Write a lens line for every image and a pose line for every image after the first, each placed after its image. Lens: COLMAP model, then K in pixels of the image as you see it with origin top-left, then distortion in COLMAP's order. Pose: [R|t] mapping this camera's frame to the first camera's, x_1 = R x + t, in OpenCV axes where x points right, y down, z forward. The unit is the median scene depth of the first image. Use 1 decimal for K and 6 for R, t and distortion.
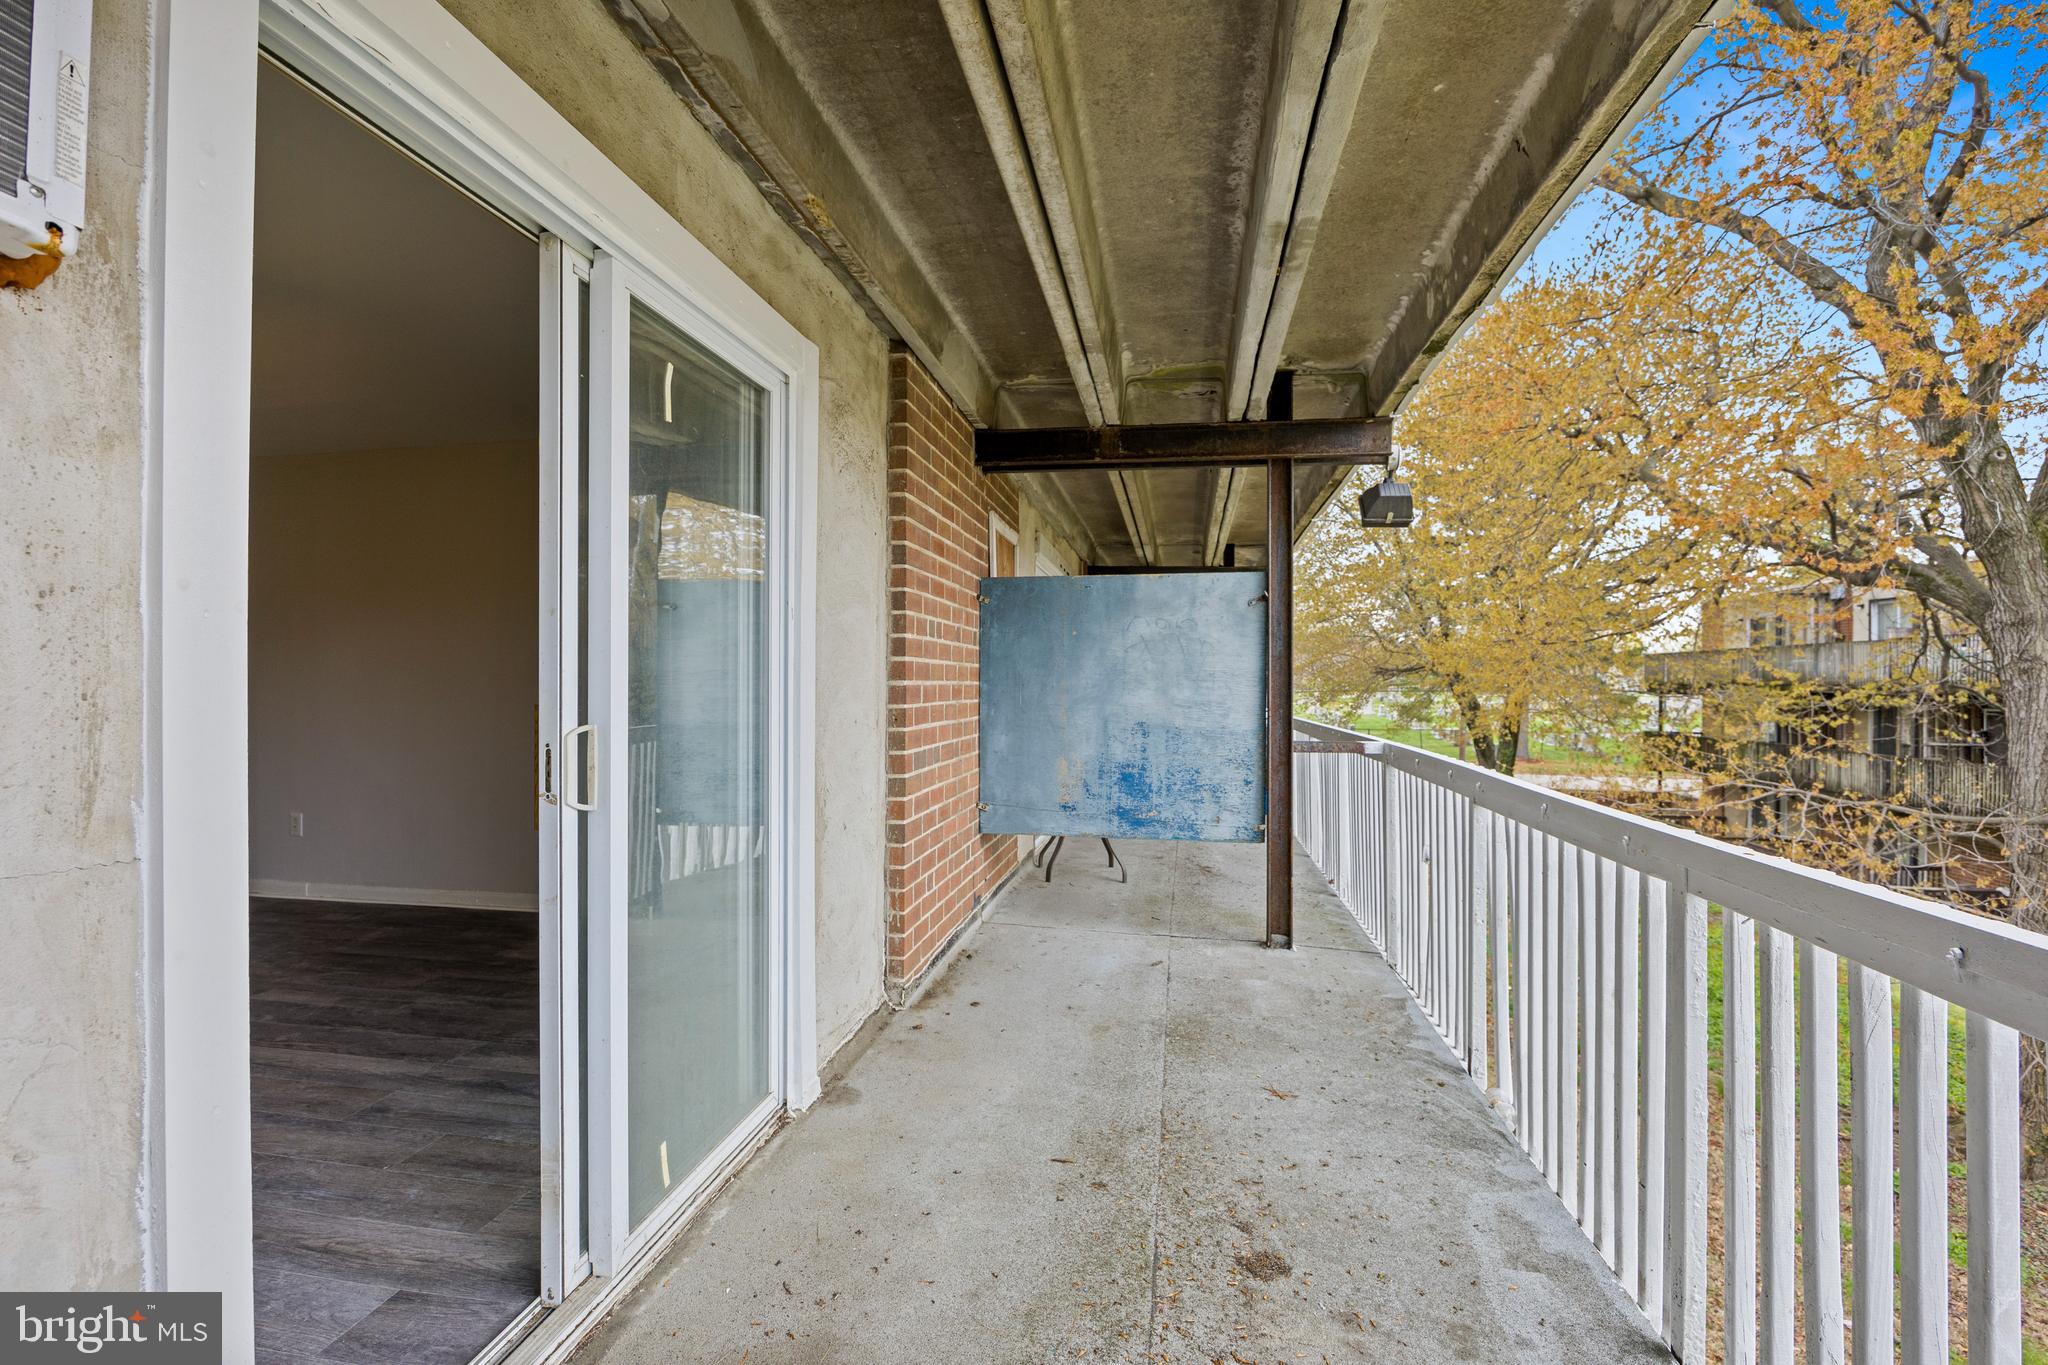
lens RADIAL K [[899.3, 0, 1024.7], [0, 899.3, 678.0], [0, 0, 1]] dist [-0.015963, 0.001081]
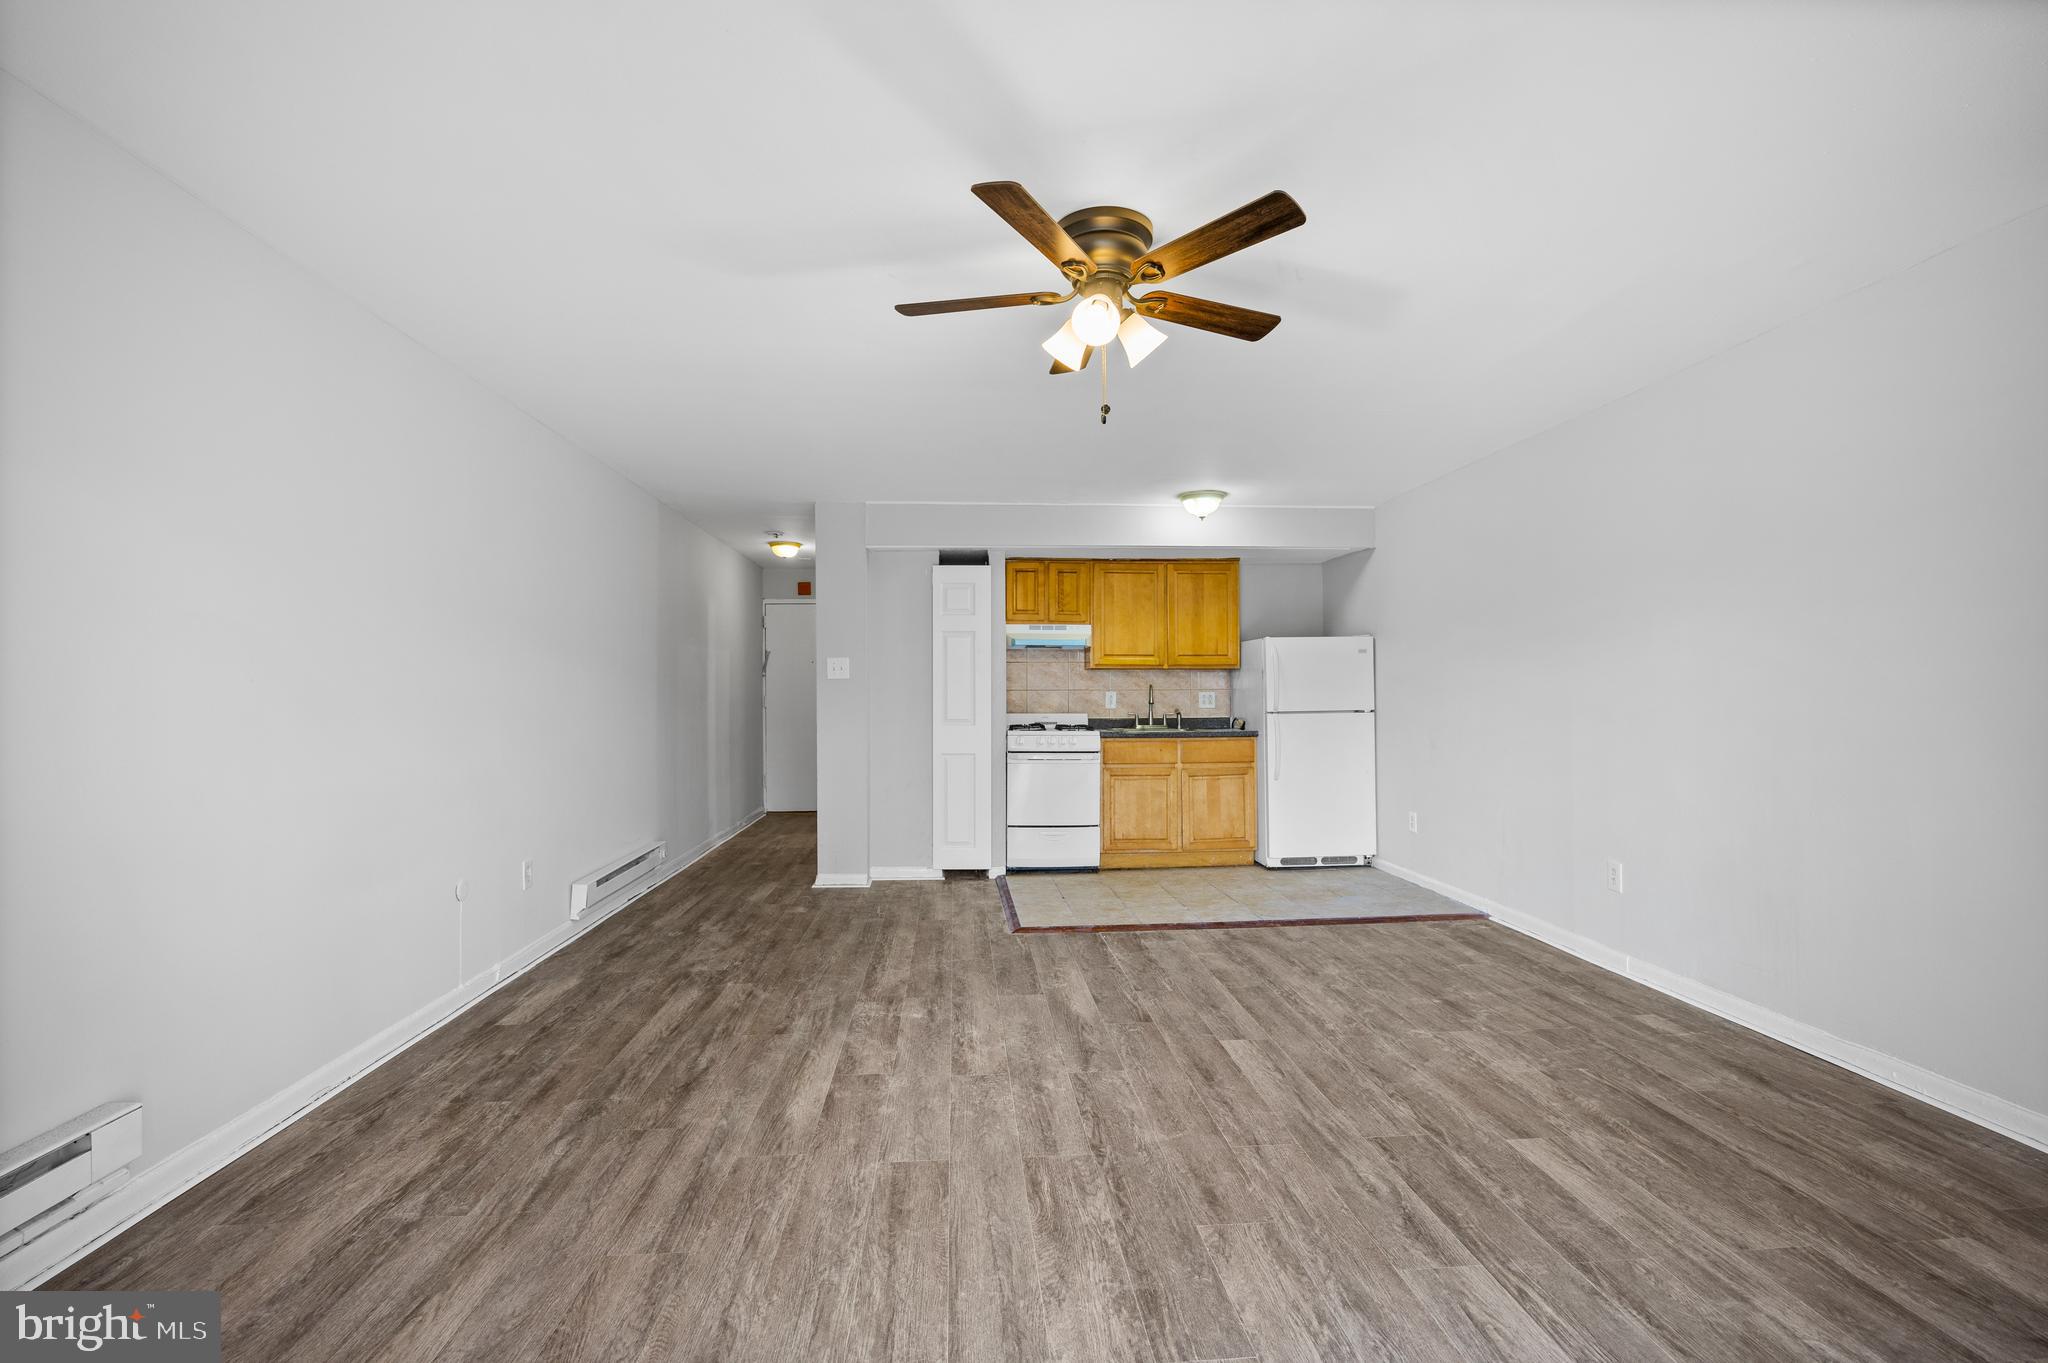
lens RADIAL K [[899.3, 0, 1016.6], [0, 899.3, 672.5], [0, 0, 1]] dist [-0.015963, 0.001081]
pose [[0.241294, -0.023809, -0.970160, -0.267628], [0.009087, 0.999711, -0.022274, 0.002451], [0.970409, -0.003441, 0.241441, 0.440807]]
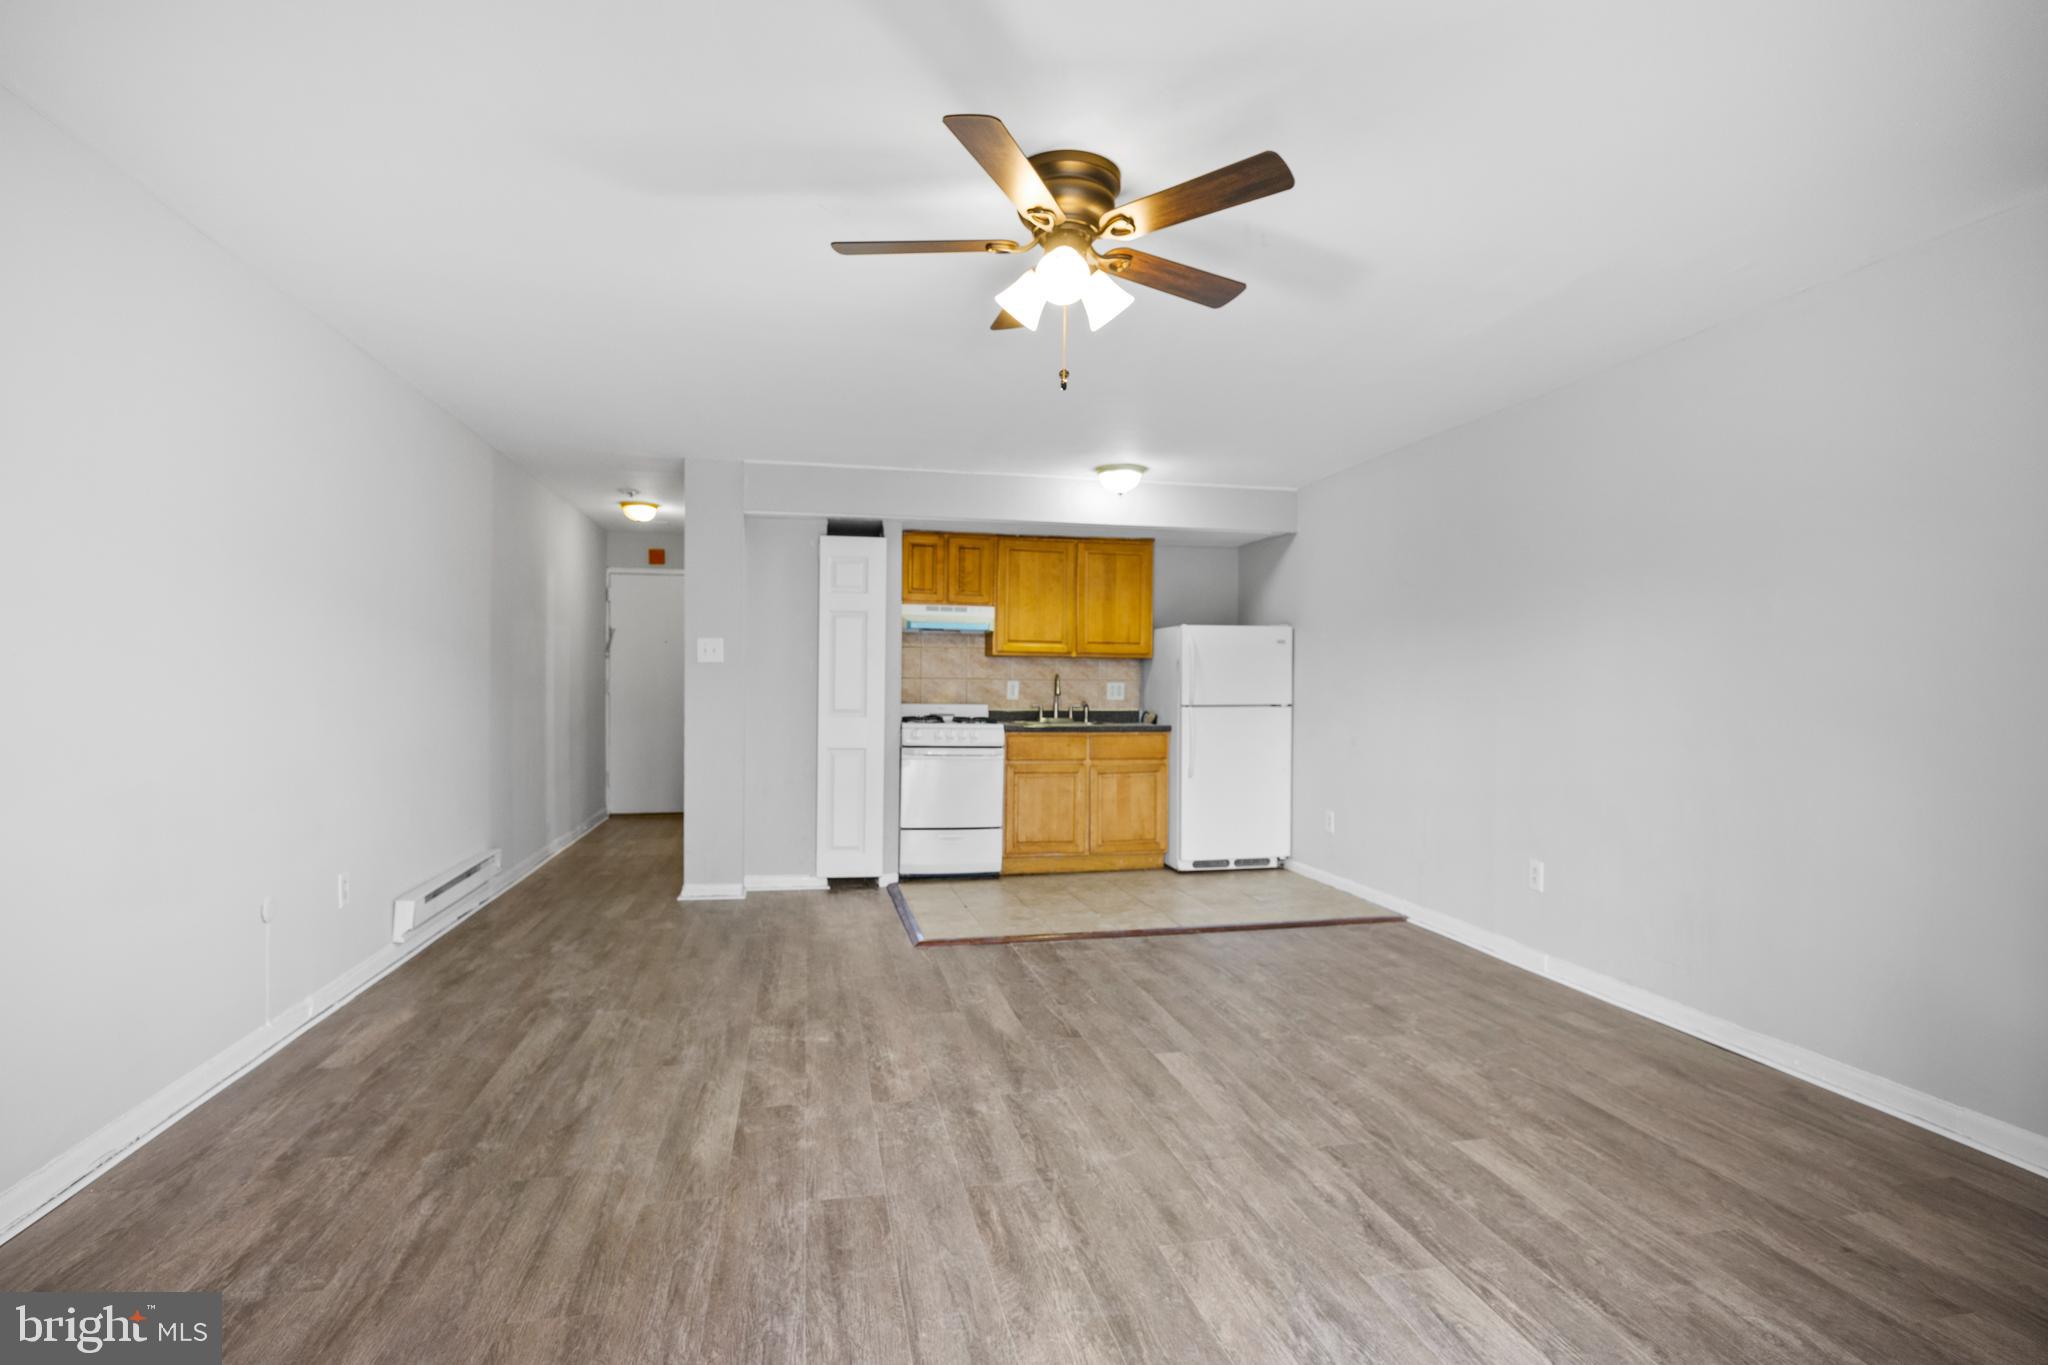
lens RADIAL K [[997.7, 0, 1018.9], [0, 997.7, 688.2], [0, 0, 1]] dist [-0.015096, 0.000887]
pose [[0.374605, 0.009537, -0.927136, -0.277855], [-0.005030, 0.999953, 0.008253, 0.000204], [0.927171, 0.001572, 0.374635, 0.382489]]
